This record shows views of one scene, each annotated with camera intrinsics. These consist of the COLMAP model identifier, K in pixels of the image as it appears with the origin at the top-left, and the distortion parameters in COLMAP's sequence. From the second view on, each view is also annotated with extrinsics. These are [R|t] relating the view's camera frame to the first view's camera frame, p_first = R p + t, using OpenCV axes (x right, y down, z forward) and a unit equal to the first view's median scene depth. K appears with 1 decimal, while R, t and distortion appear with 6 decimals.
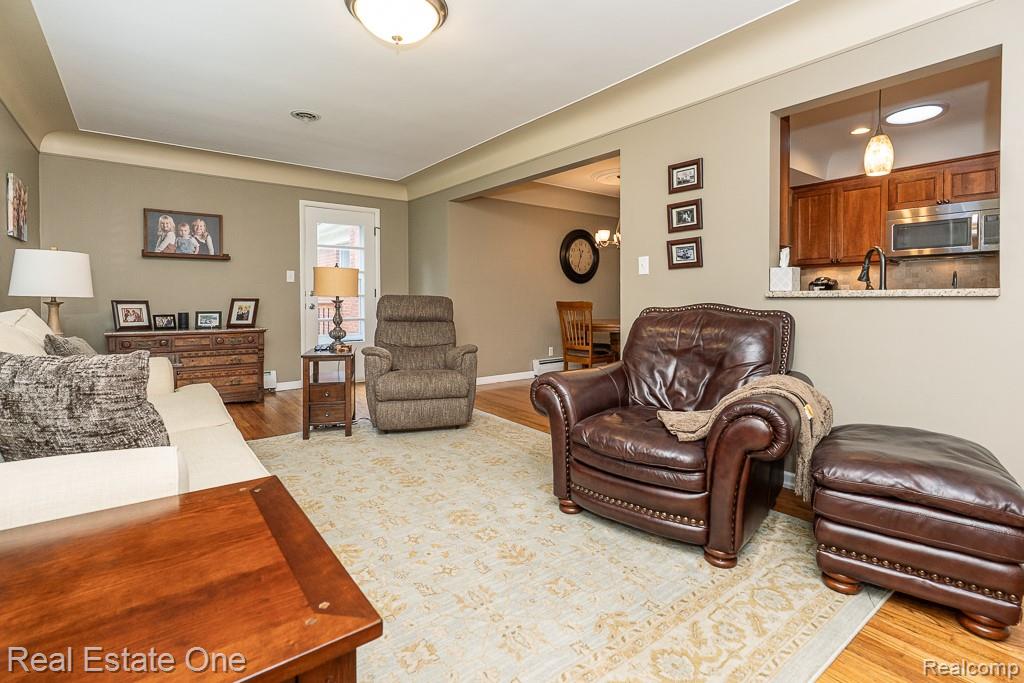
lens RADIAL K [[476.1, 0, 509.1], [0, 476.1, 308.2], [0, 0, 1]] dist [-0.002549, 0.000253]
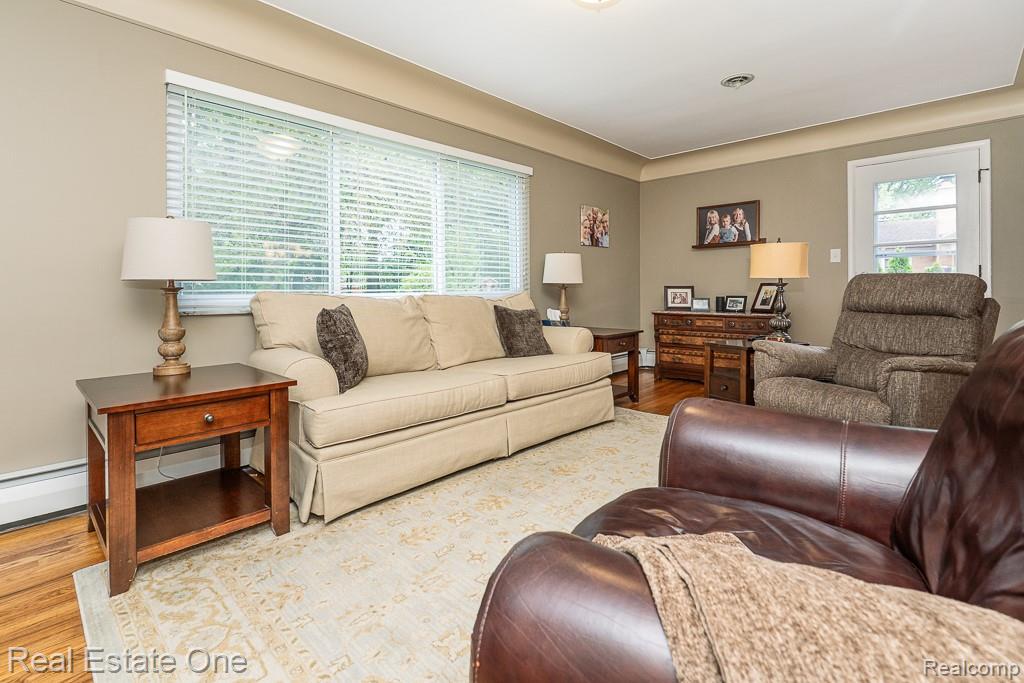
lens RADIAL K [[477.3, 0, 507.4], [0, 477.3, 290.3], [0, 0, 1]] dist [-0.002547, -0.000432]
pose [[0.168202, -0.000456, -0.985752, 0.310972], [-0.010555, 0.999942, -0.002263, 0.002467], [0.985696, 0.010785, 0.168187, 0.328262]]
